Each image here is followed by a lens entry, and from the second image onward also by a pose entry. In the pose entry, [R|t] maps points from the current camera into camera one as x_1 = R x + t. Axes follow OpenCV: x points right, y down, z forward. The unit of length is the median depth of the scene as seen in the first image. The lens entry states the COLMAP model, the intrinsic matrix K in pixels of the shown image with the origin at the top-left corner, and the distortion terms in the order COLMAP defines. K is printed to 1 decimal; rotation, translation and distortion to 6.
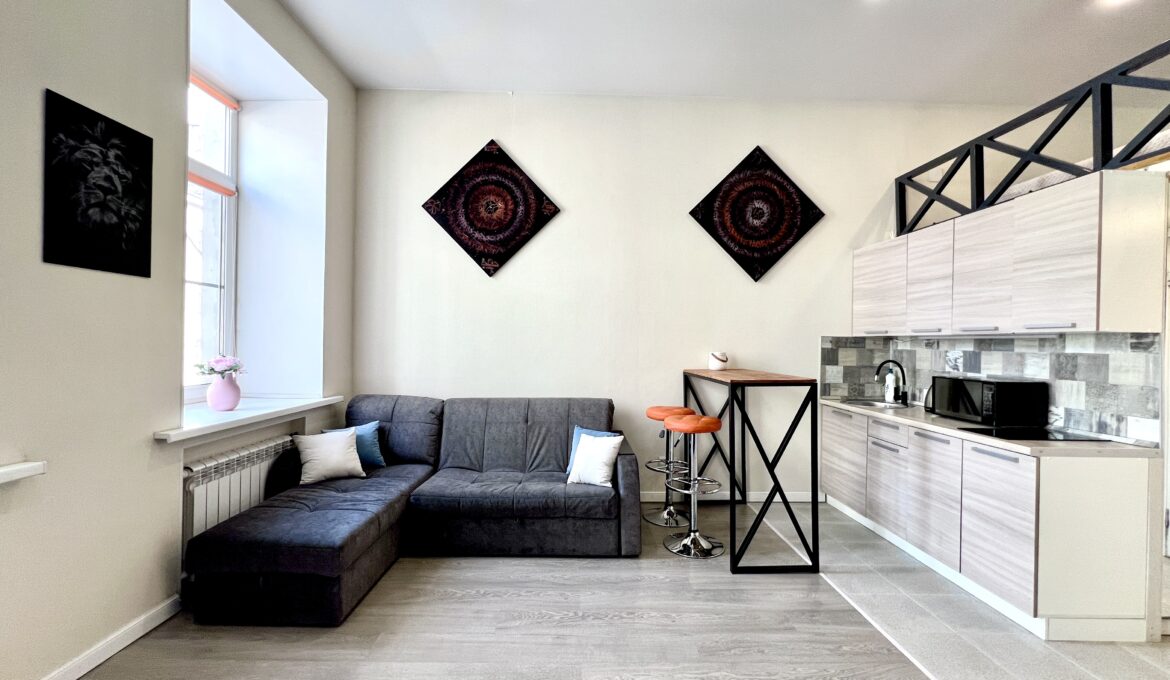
lens RADIAL K [[468.2, 0, 584.0], [0, 468.2, 344.5], [0, 0, 1]] dist [-0.002179, 0.000716]
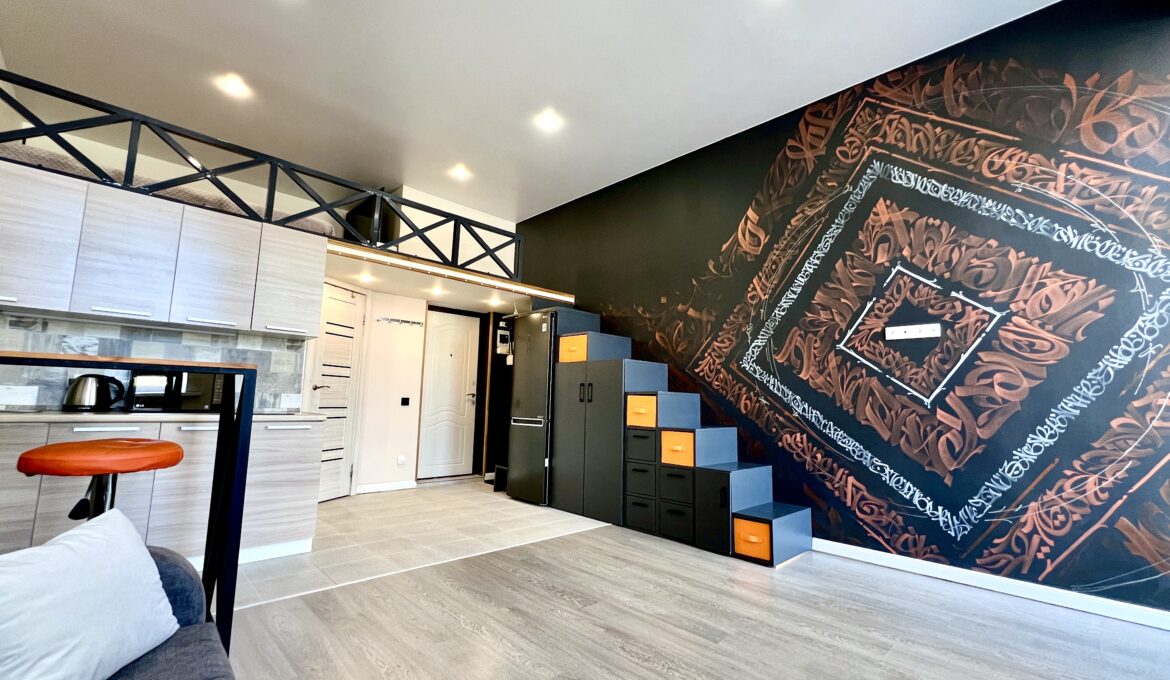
lens RADIAL K [[485.3, 0, 584.1], [0, 485.3, 344.7], [0, 0, 1]] dist [-0.000807, 0.000192]
pose [[-0.684537, 0.051019, 0.727191, -0.482844], [-0.035229, 0.994067, -0.102905, 0.093006], [-0.728127, -0.096060, -0.678678, 1.030475]]
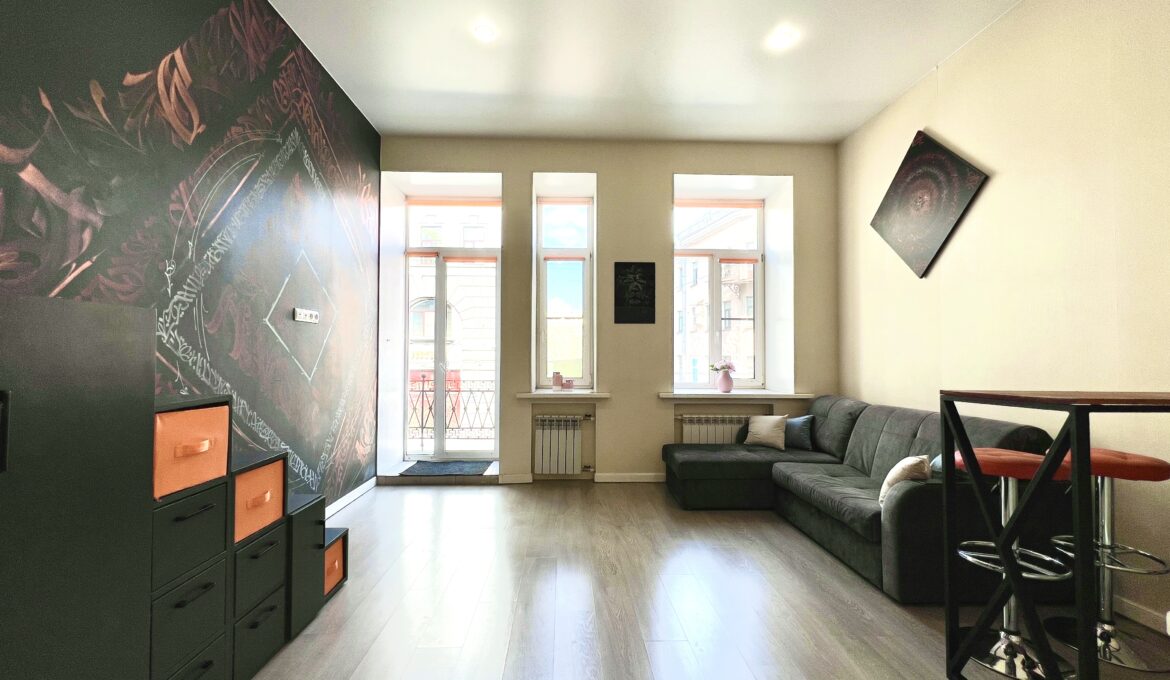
lens RADIAL K [[468.2, 0, 584.0], [0, 468.2, 344.5], [0, 0, 1]] dist [-0.002179, 0.000716]
pose [[0.024325, -0.039914, -0.998907, 0.907629], [-0.007588, 0.999166, -0.040110, 0.036286], [0.999675, 0.008555, 0.024002, 0.409969]]
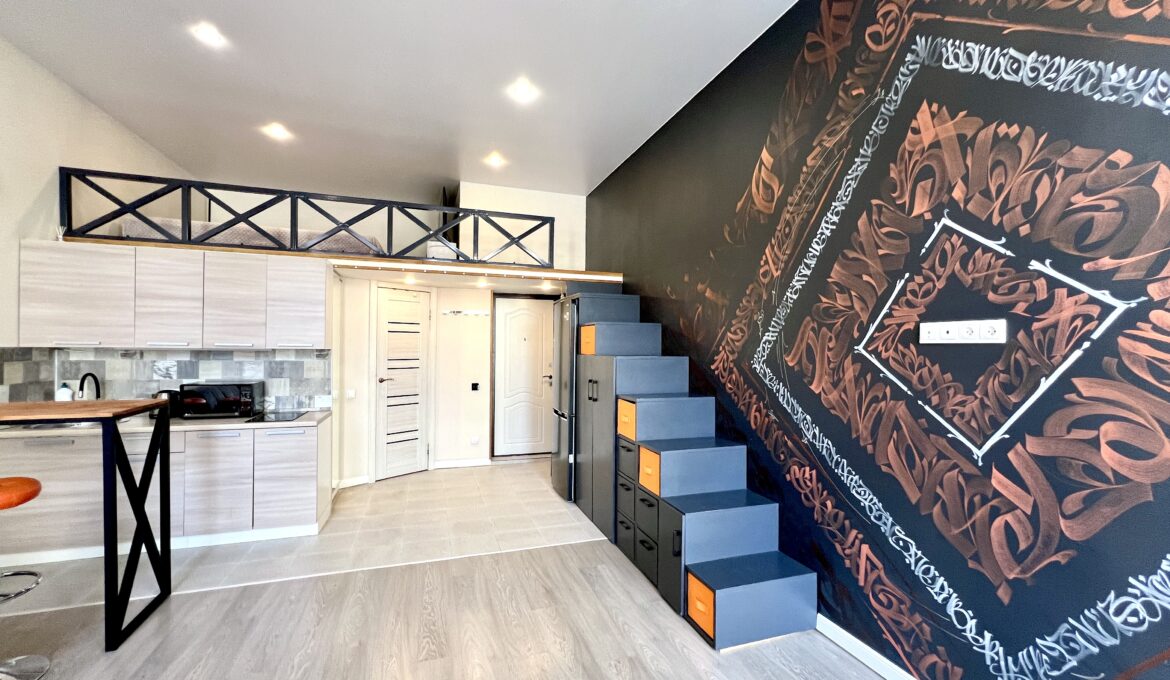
lens RADIAL K [[468.2, 0, 584.0], [0, 468.2, 344.5], [0, 0, 1]] dist [-0.002179, 0.000716]
pose [[-0.303037, -0.014426, 0.952870, -0.629427], [-0.012068, 0.999863, 0.011300, -0.055097], [-0.952903, -0.008075, -0.303169, 0.428201]]
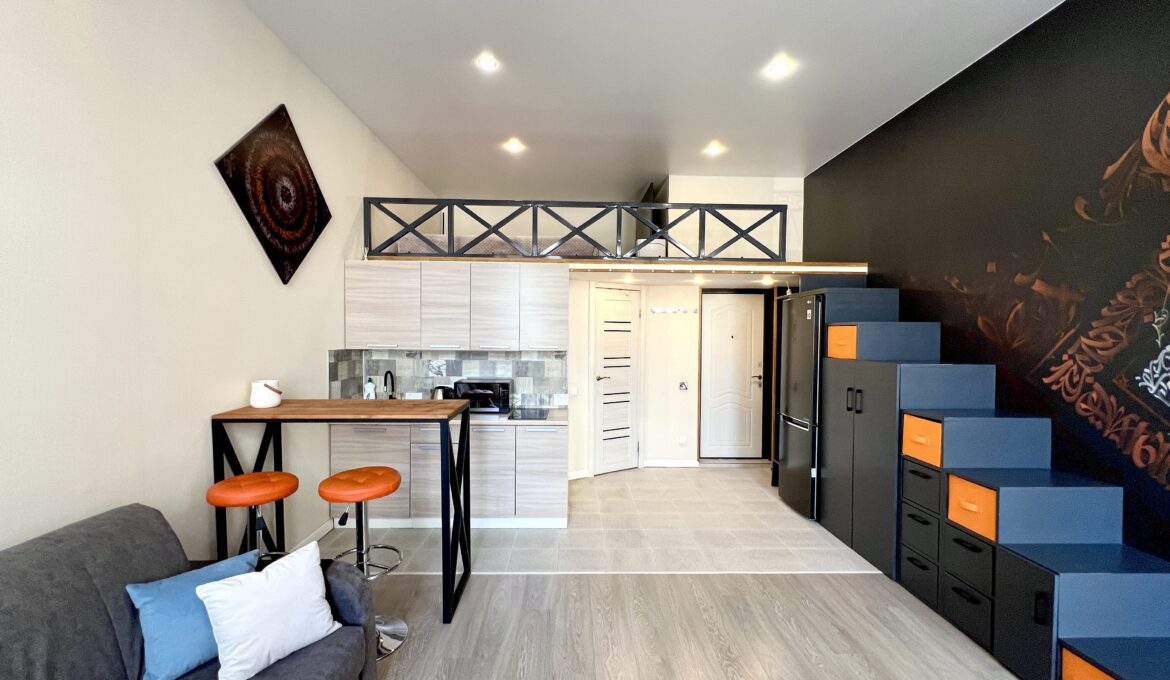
lens RADIAL K [[468.2, 0, 584.0], [0, 468.2, 344.5], [0, 0, 1]] dist [-0.002179, 0.000716]
pose [[-0.006115, -0.036543, 0.999313, -0.530113], [-0.006264, 0.999314, 0.036505, -0.086188], [-0.999962, -0.006036, -0.006339, 0.673923]]
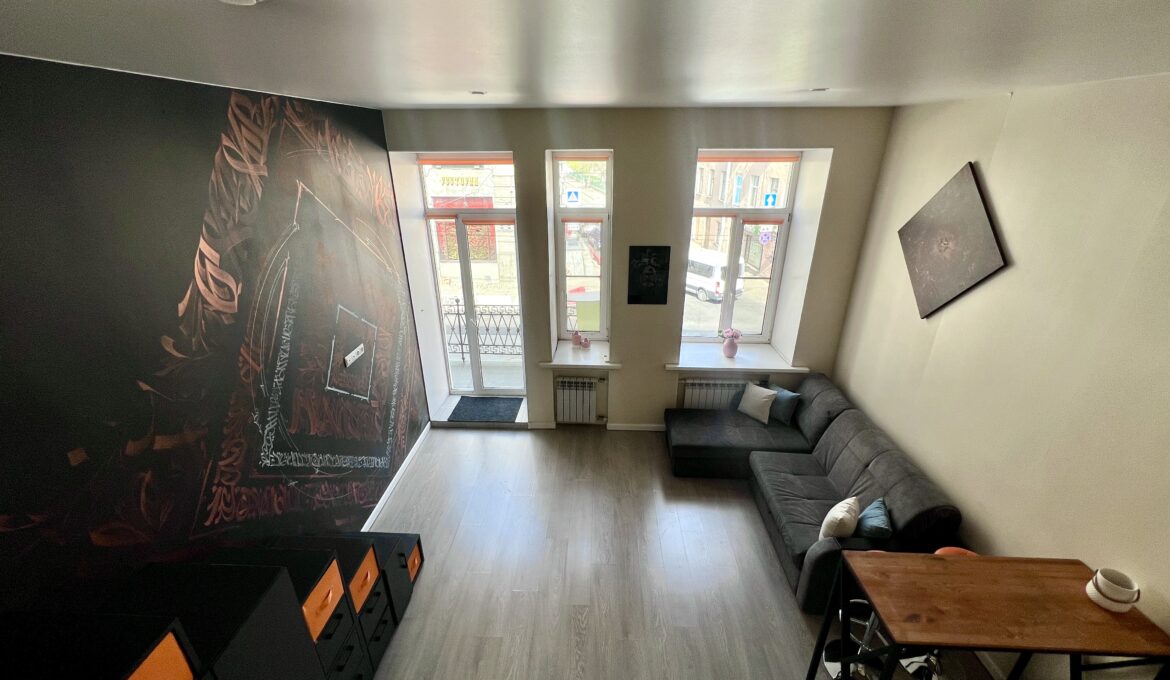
lens RADIAL K [[468.2, 0, 584.0], [0, 468.2, 344.5], [0, 0, 1]] dist [-0.002179, 0.000716]
pose [[-0.054673, 0.379401, -0.923616, 0.942231], [-0.002911, 0.924935, 0.380115, -0.588129], [0.998500, 0.023470, -0.049465, 0.478874]]
